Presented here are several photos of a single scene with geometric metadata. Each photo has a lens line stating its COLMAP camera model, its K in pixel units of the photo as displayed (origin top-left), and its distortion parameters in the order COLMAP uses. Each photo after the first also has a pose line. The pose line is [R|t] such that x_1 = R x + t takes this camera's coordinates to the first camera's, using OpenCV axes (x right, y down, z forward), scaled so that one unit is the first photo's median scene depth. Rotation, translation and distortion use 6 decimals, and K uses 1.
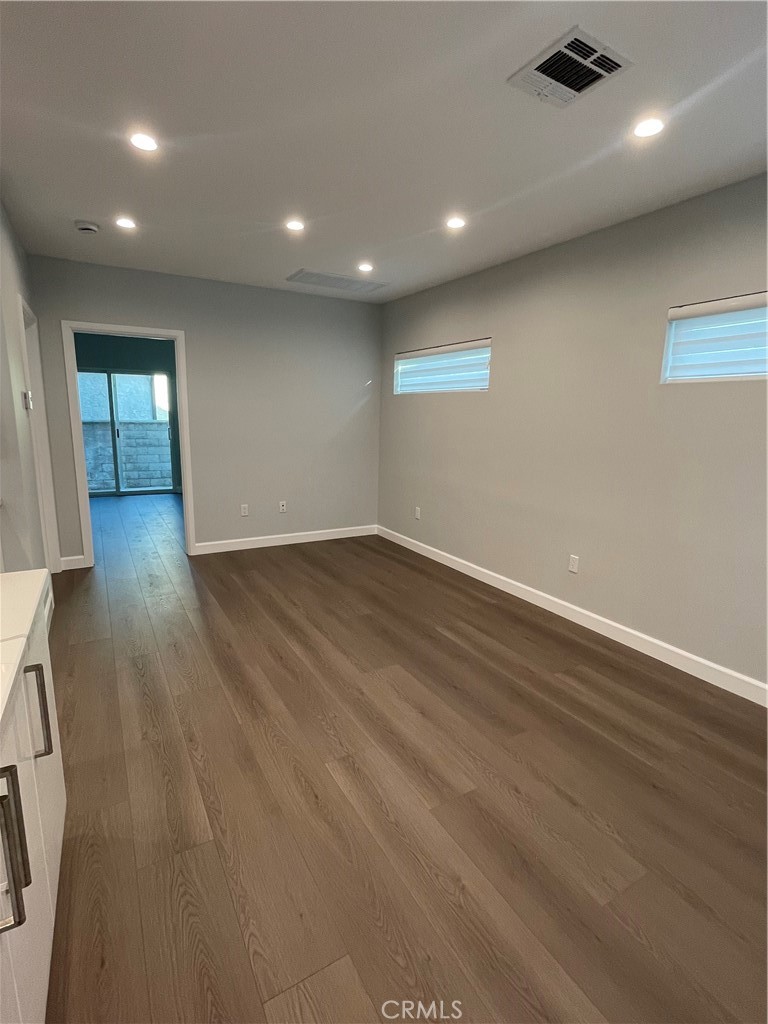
lens RADIAL K [[489.9, 0, 384.0], [0, 489.9, 512.0], [0, 0, 1]] dist [-0.000315, -0.000003]
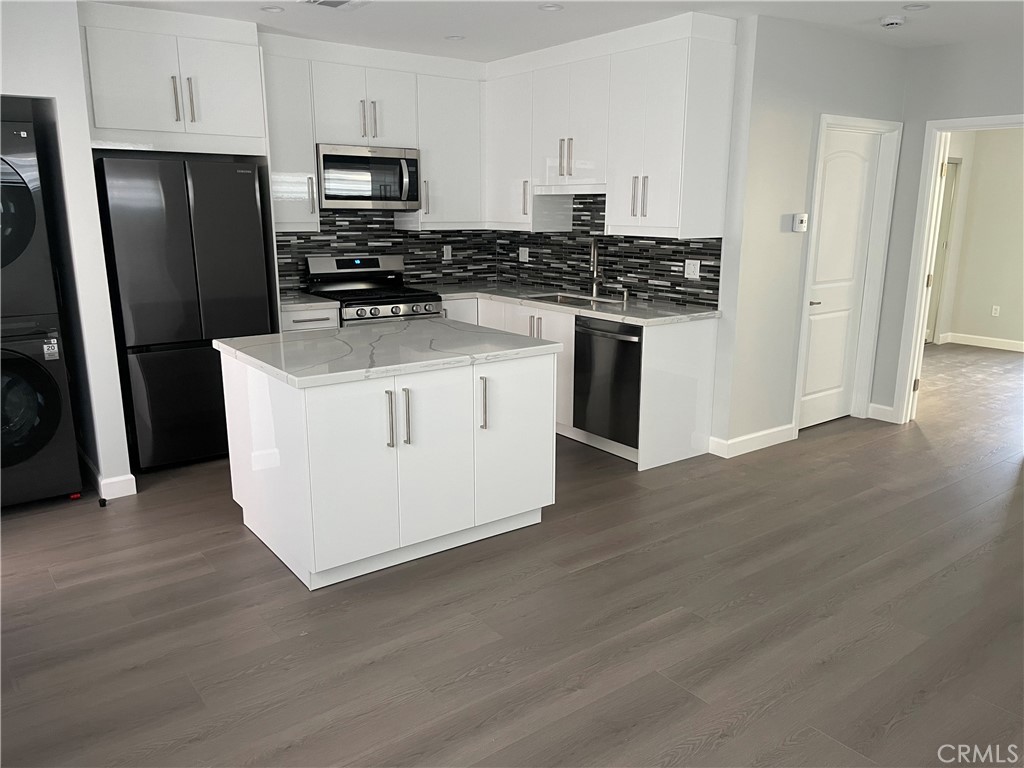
lens RADIAL K [[768.2, 0, 526.0], [0, 768.2, 397.0], [0, 0, 1]] dist [0.066921, -0.112705]
pose [[0.119246, 0.210704, -0.970249, 1.109790], [-0.196383, 0.962921, 0.184977, -0.094025], [0.973249, 0.168483, 0.156203, 0.355095]]
